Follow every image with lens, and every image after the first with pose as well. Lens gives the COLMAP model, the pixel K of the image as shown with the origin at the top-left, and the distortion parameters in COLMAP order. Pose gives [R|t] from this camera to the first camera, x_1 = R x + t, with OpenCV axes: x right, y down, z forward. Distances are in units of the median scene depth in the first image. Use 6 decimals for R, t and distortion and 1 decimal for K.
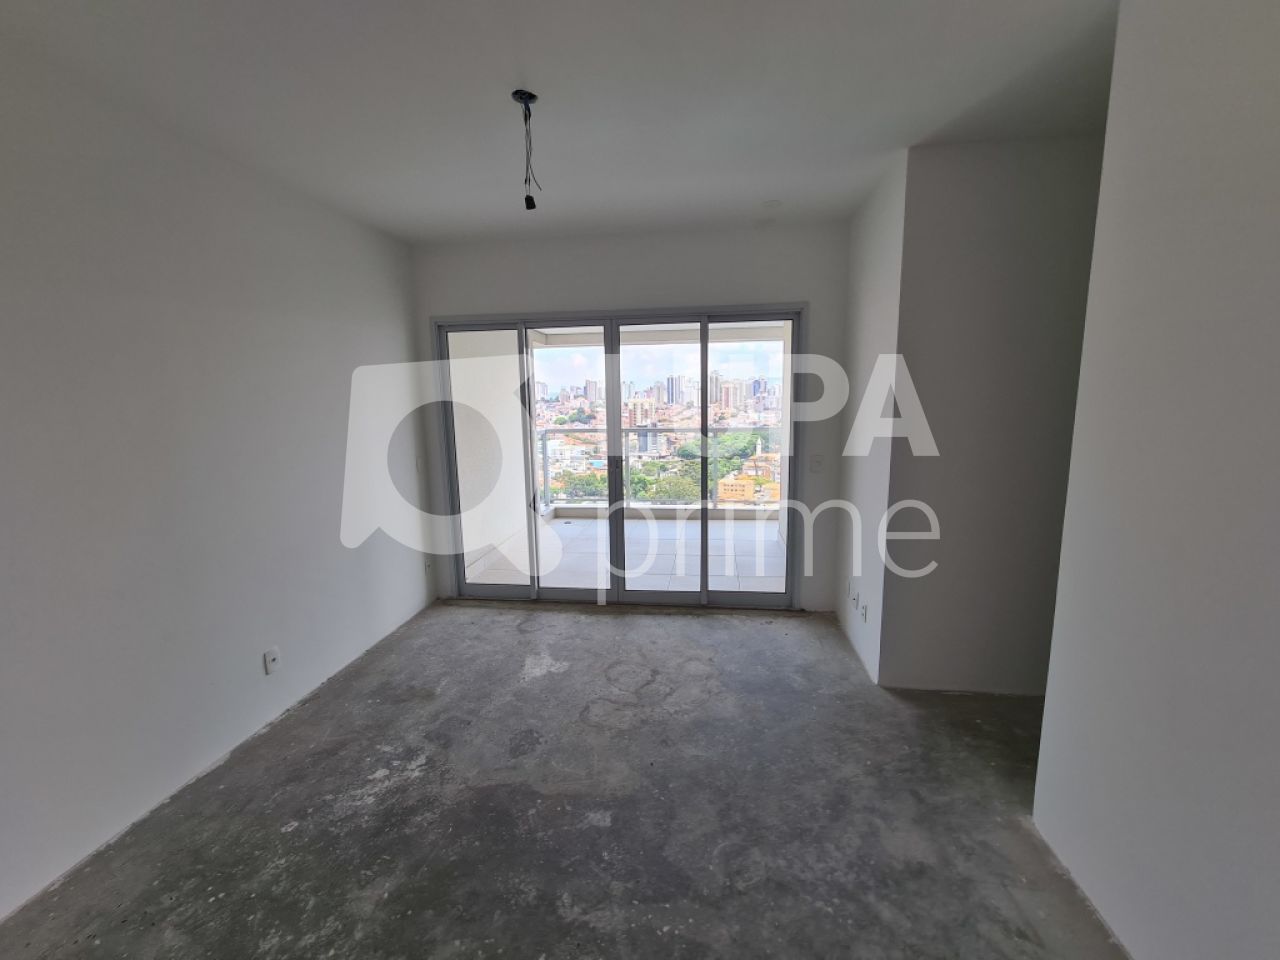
lens RADIAL K [[523.0, 0, 639.7], [0, 523.0, 478.2], [0, 0, 1]] dist [-0.002571, 0.000733]
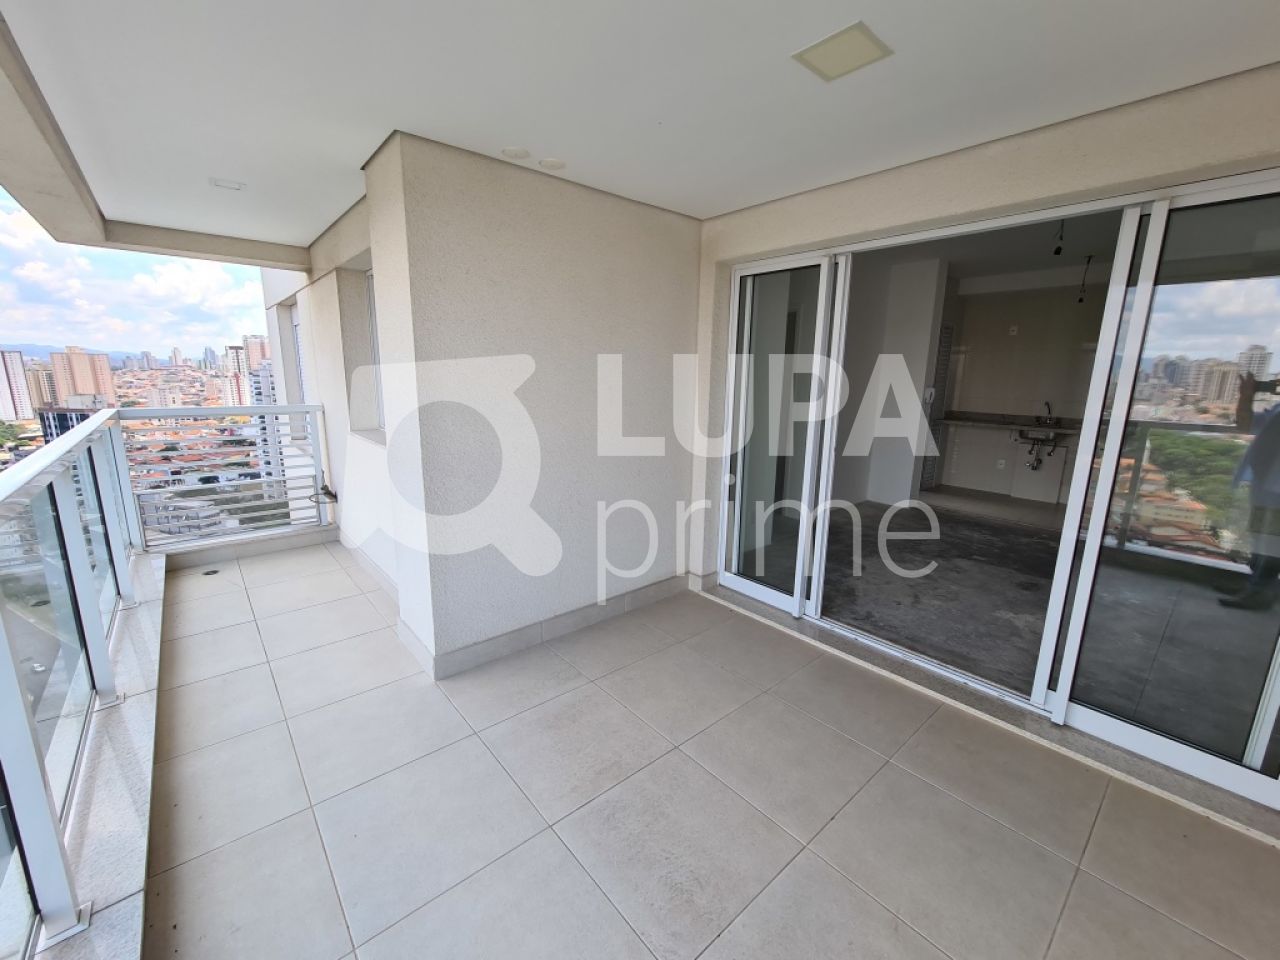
lens RADIAL K [[523.0, 0, 638.5], [0, 523.0, 483.2], [0, 0, 1]] dist [-0.002571, 0.000733]
pose [[-0.747122, -0.121590, 0.653471, -0.333628], [0.106025, 0.948738, 0.297750, -0.377730], [-0.656176, 0.291740, -0.695931, 2.766887]]
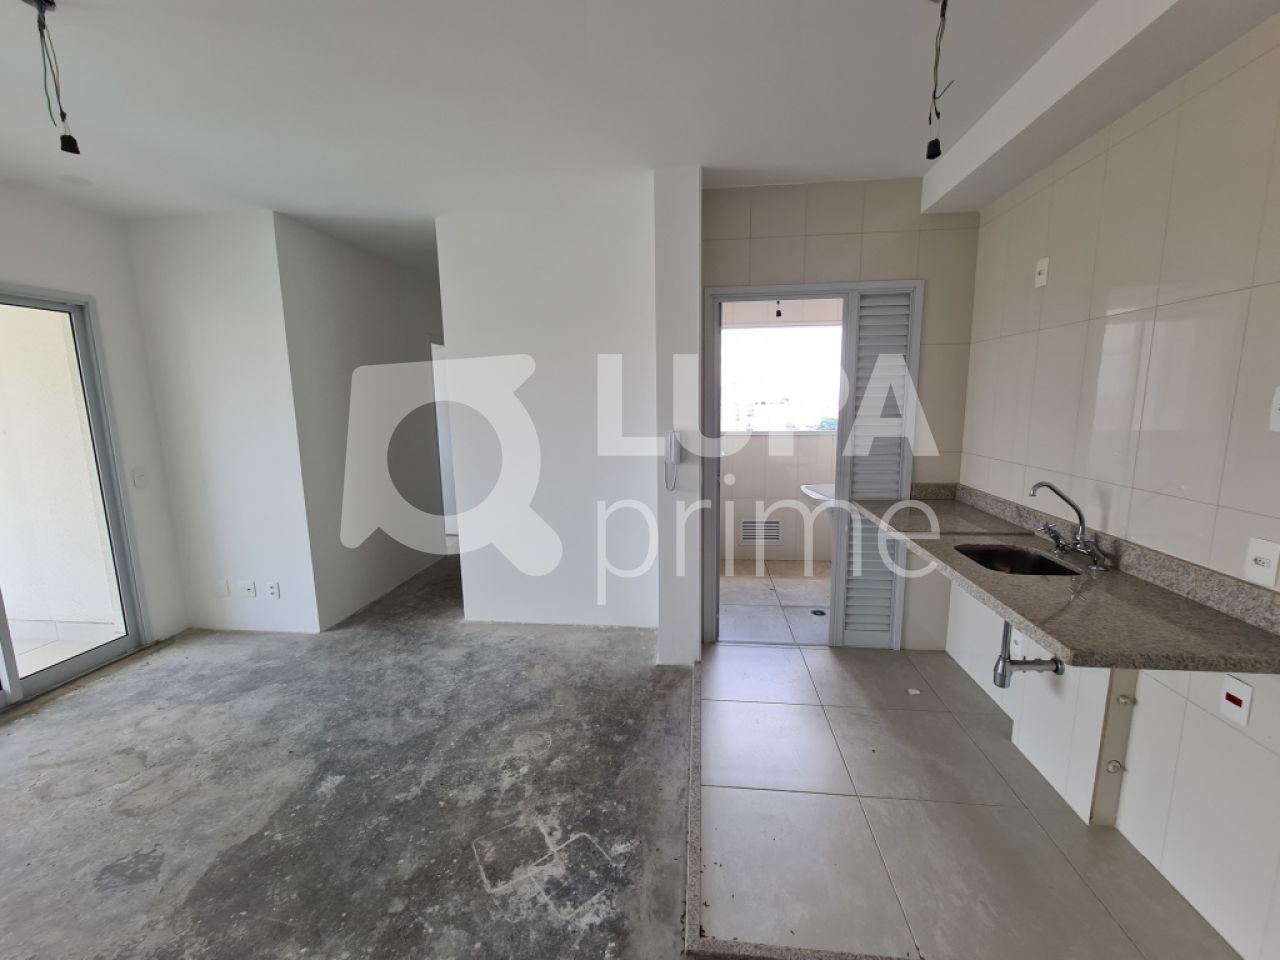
lens RADIAL K [[523.0, 0, 641.0], [0, 523.0, 478.7], [0, 0, 1]] dist [-0.002571, 0.000733]
pose [[-0.018268, -0.134159, 0.990791, -0.878882], [0.167568, 0.976530, 0.135317, -0.005338], [-0.985691, 0.168497, 0.004641, 0.204680]]
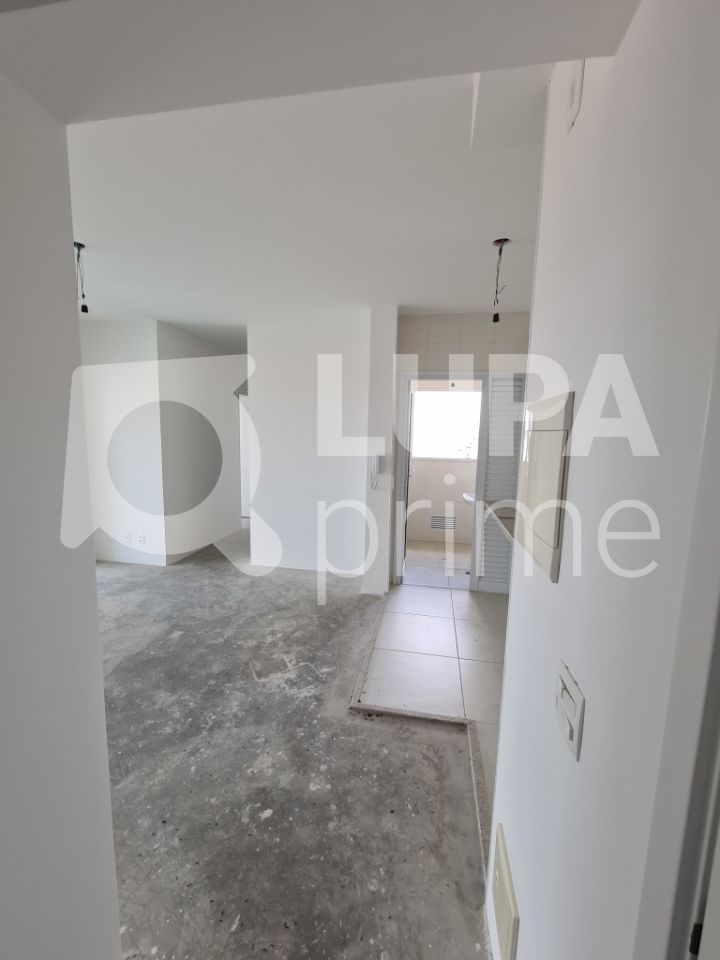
lens RADIAL K [[392.3, 0, 359.3], [0, 392.3, 480.8], [0, 0, 1]] dist [-0.002571, 0.000733]
pose [[0.051804, -0.107494, 0.992855, -1.212294], [0.129092, 0.986570, 0.100077, 0.001709], [-0.990279, 0.122985, 0.064985, 0.101044]]
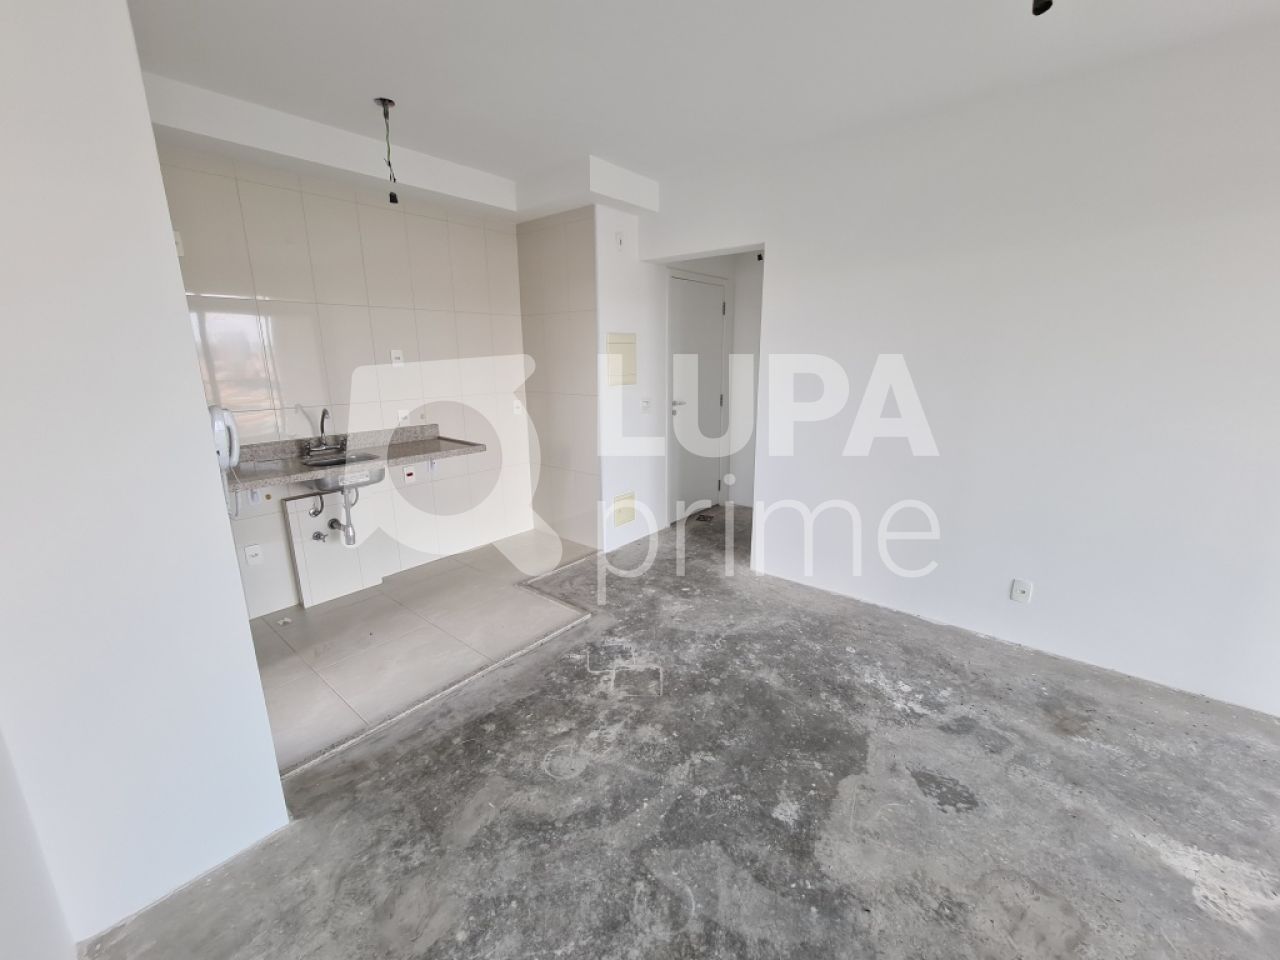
lens RADIAL K [[523.0, 0, 647.6], [0, 523.0, 481.5], [0, 0, 1]] dist [-0.002571, 0.000733]
pose [[-0.524055, 0.221336, -0.822421, 0.538537], [-0.116264, 0.938009, 0.326529, -0.119561], [0.843712, 0.266737, -0.465835, 0.867353]]
